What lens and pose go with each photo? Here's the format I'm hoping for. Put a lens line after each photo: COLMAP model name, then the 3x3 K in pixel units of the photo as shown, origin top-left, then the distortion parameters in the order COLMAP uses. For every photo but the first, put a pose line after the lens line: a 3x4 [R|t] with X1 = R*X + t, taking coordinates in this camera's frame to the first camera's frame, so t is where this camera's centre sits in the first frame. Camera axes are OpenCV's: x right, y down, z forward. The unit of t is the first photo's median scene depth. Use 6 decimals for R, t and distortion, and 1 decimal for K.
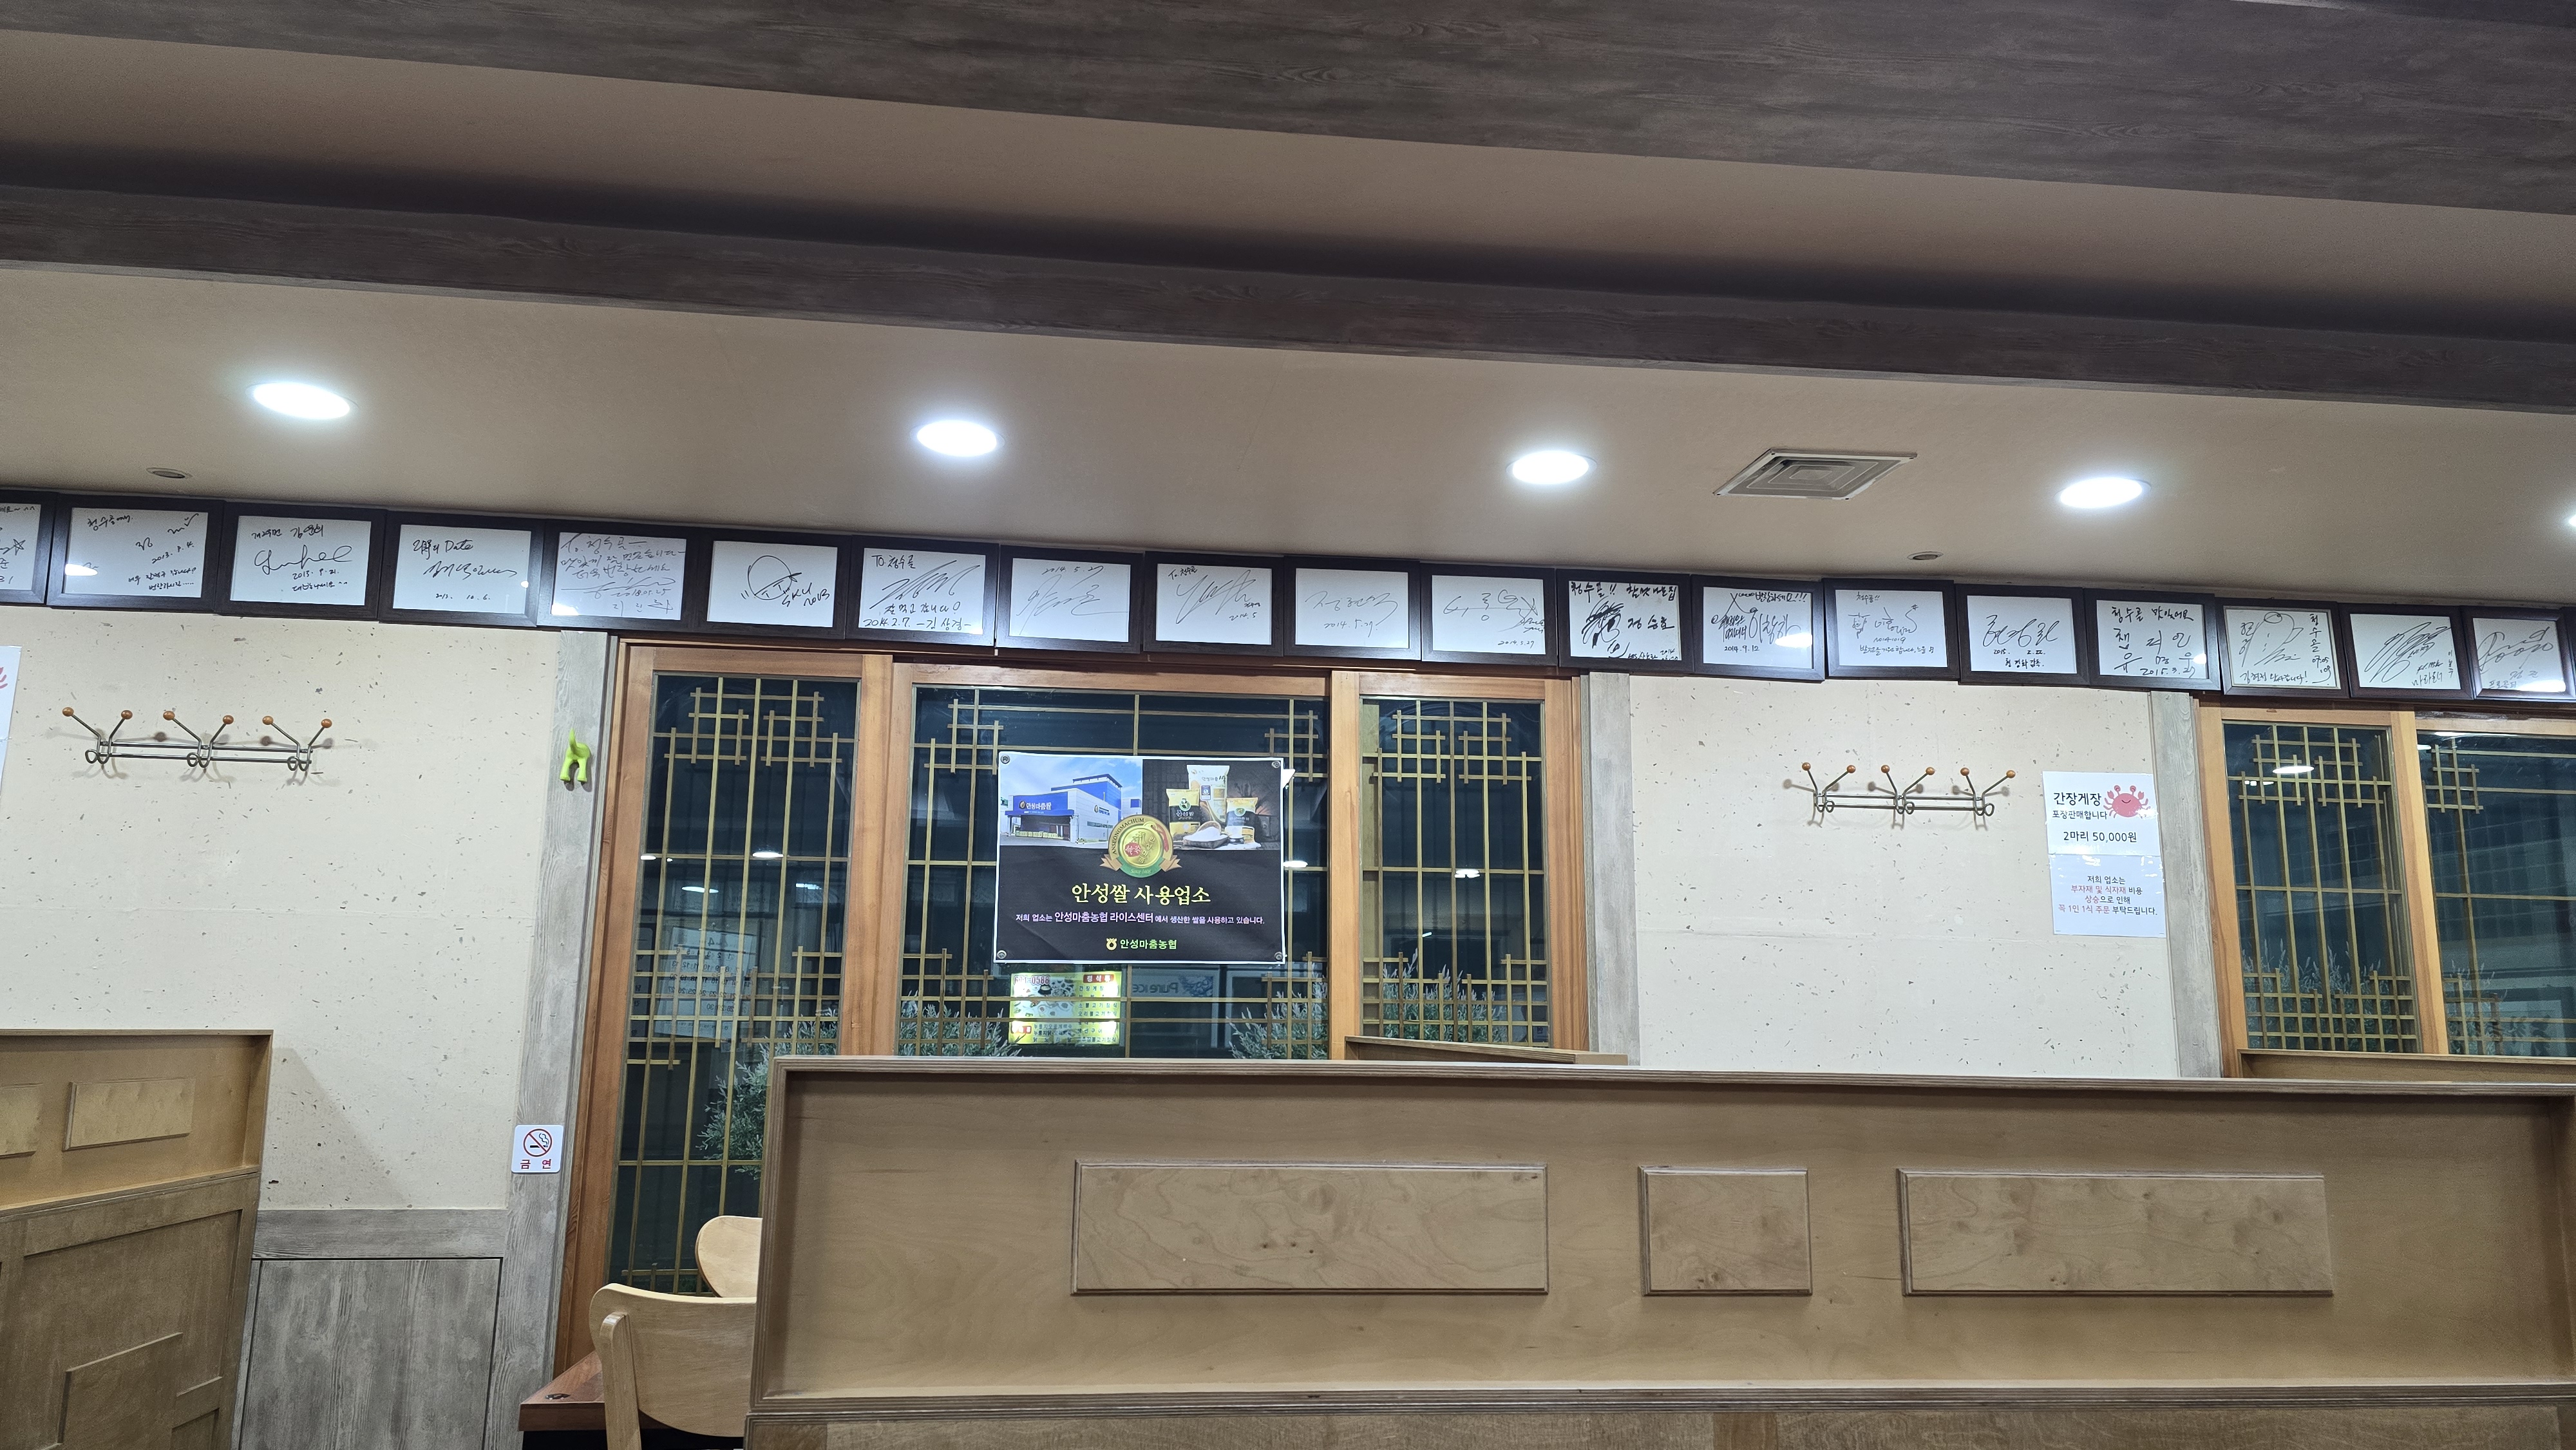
lens RADIAL K [[1775.0, 0, 1284.4], [0, 1775.0, 564.1], [0, 0, 1]] dist [0.005513, -0.000651]
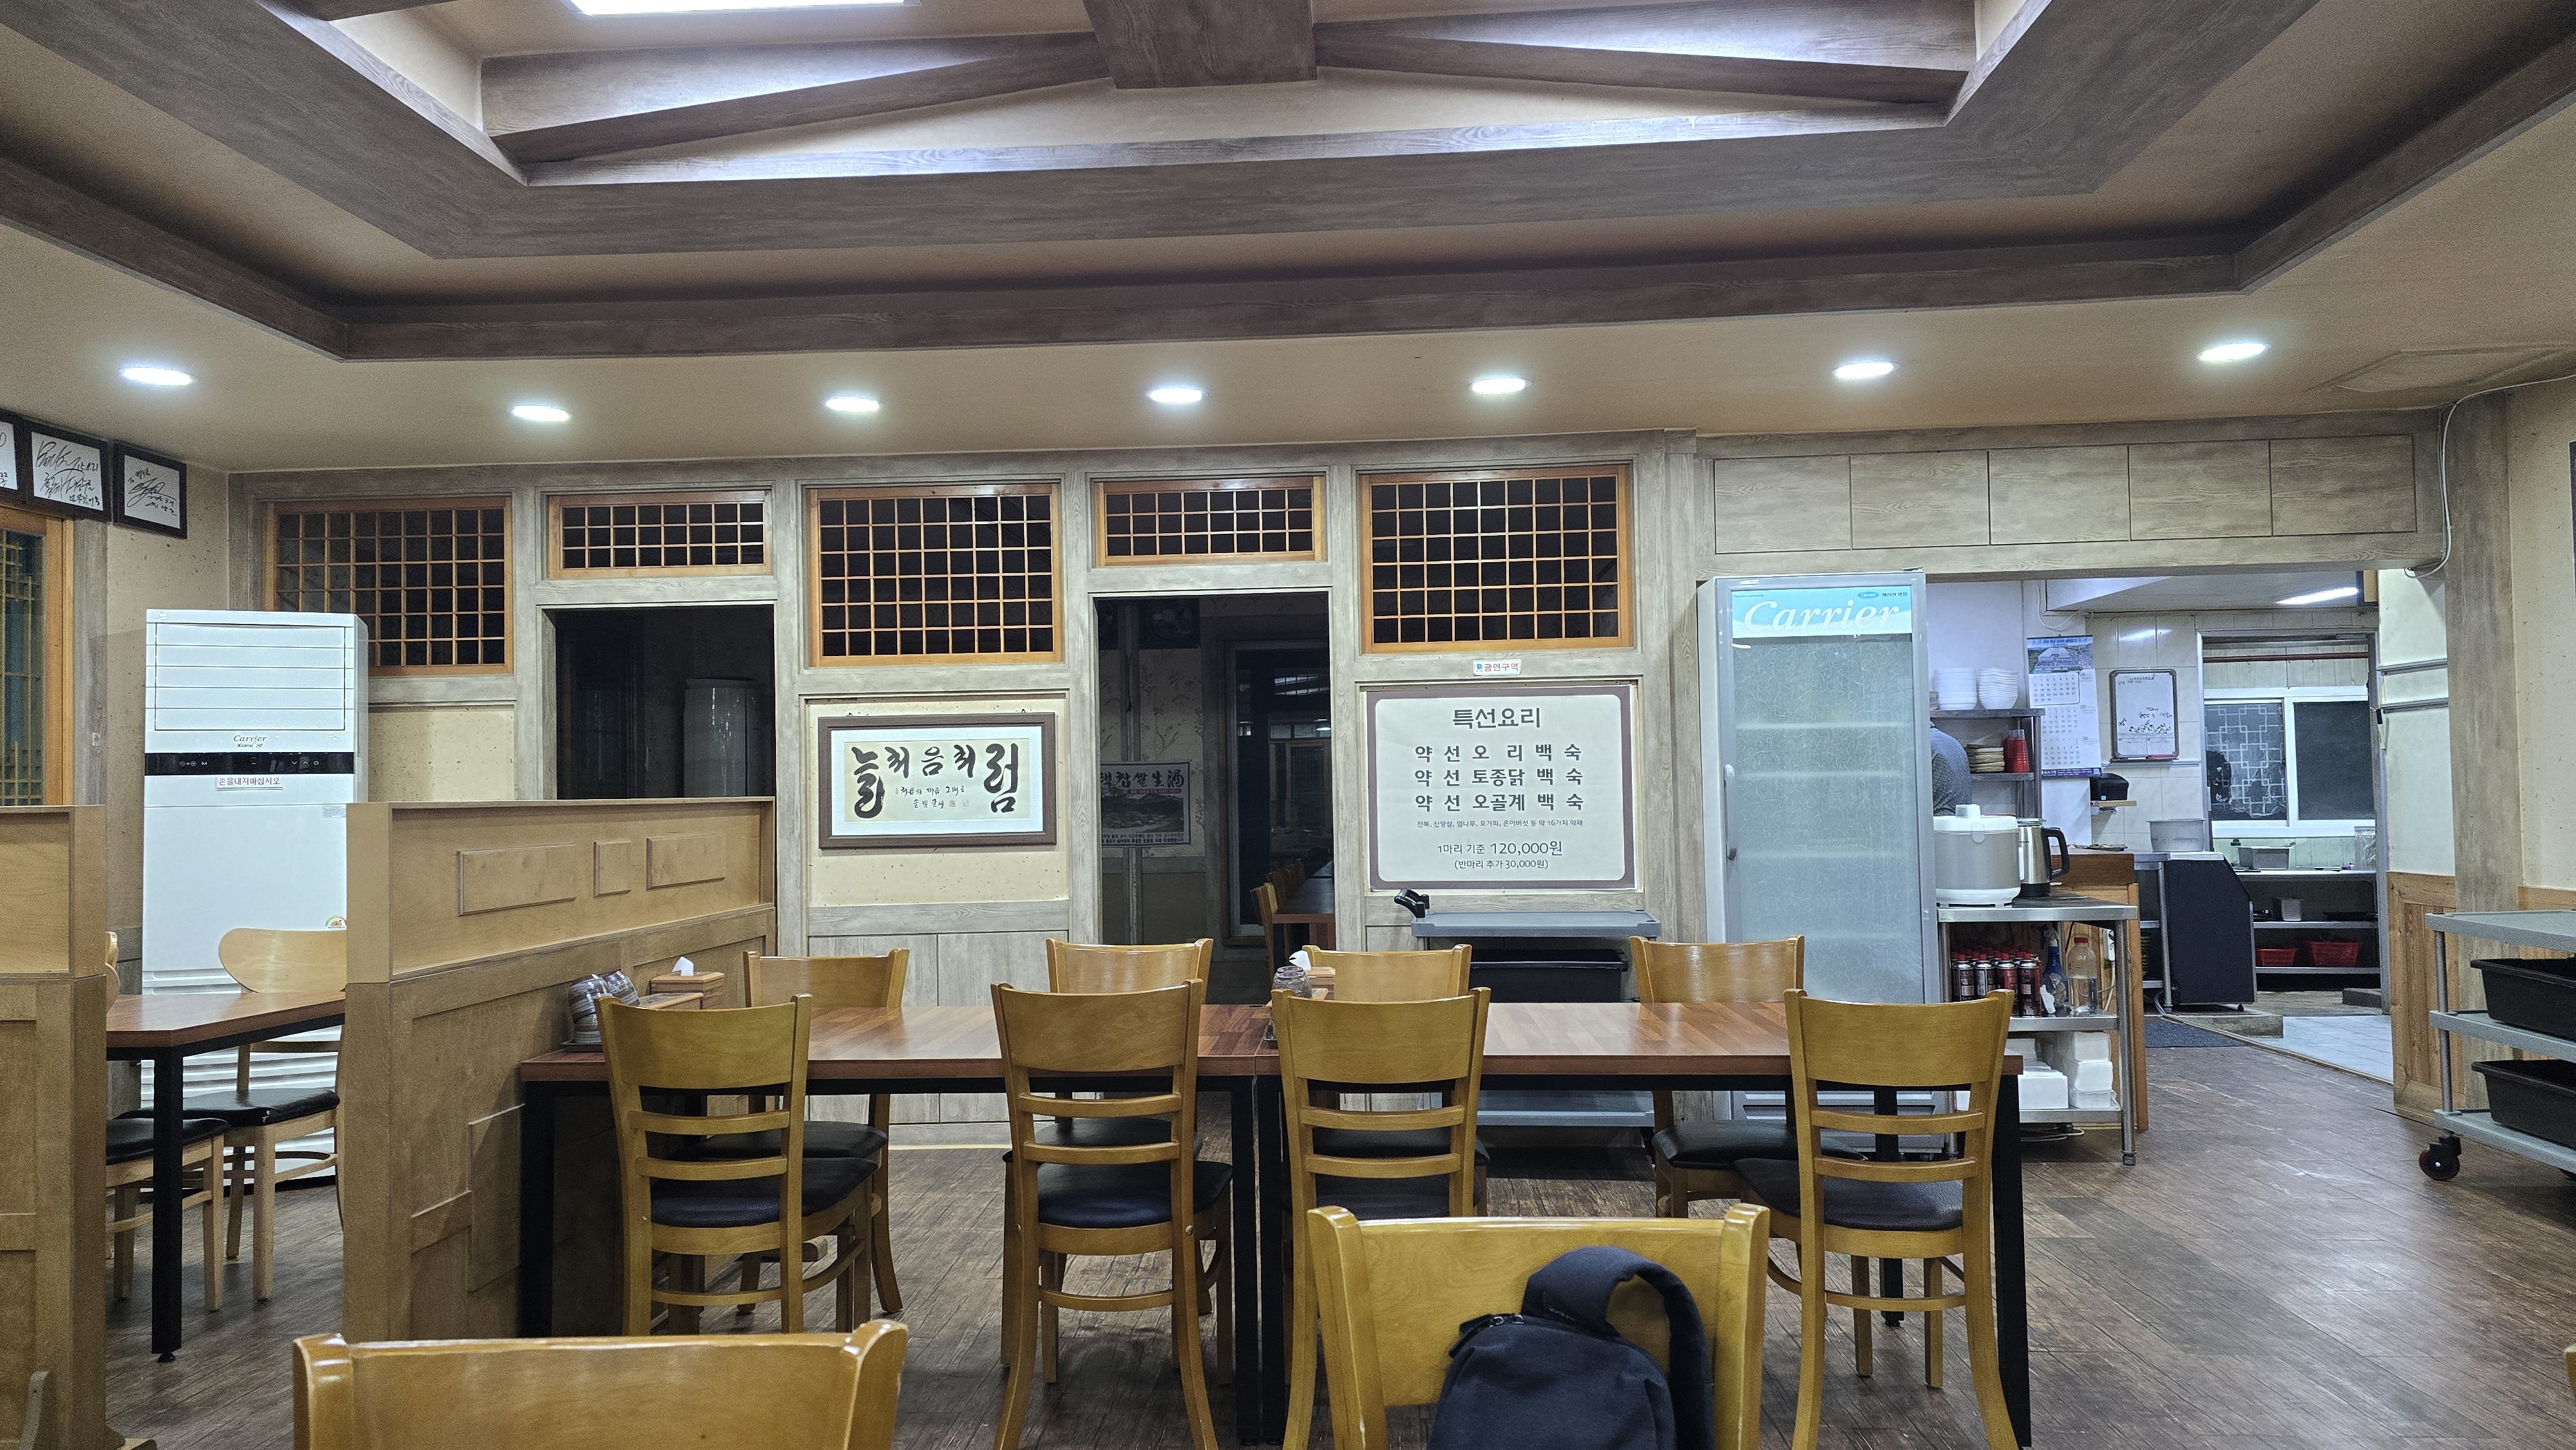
lens RADIAL K [[1838.4, 0, 1279.2], [0, 1838.4, 720.2], [0, 0, 1]] dist [0.020730, -0.067116]
pose [[0.178840, 0.011865, 0.983807, -0.968669], [-0.237235, 0.970944, 0.031416, -0.043943], [-0.954848, -0.239012, 0.176459, -0.095677]]
